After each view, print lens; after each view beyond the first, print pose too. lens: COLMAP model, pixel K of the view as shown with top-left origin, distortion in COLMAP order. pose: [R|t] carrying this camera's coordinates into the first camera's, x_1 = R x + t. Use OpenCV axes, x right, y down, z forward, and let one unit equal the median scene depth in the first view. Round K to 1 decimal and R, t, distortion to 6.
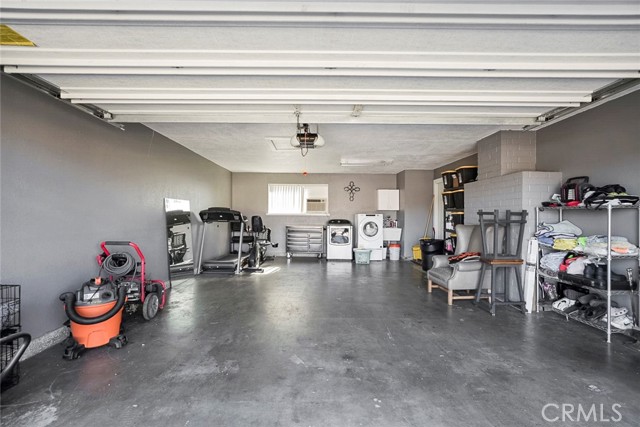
lens RADIAL K [[284.0, 0, 324.0], [0, 284.0, 216.5], [0, 0, 1]] dist [-0.003667, 0.001201]
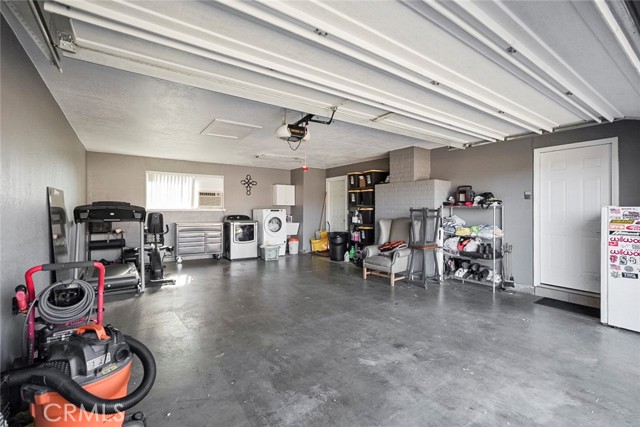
lens RADIAL K [[284.0, 0, 323.7], [0, 284.0, 208.9], [0, 0, 1]] dist [-0.003667, 0.001201]
pose [[0.824747, -0.001630, 0.565499, -0.506293], [0.002612, 0.999996, -0.000927, -0.017730], [-0.565495, 0.002241, 0.824748, 0.176696]]
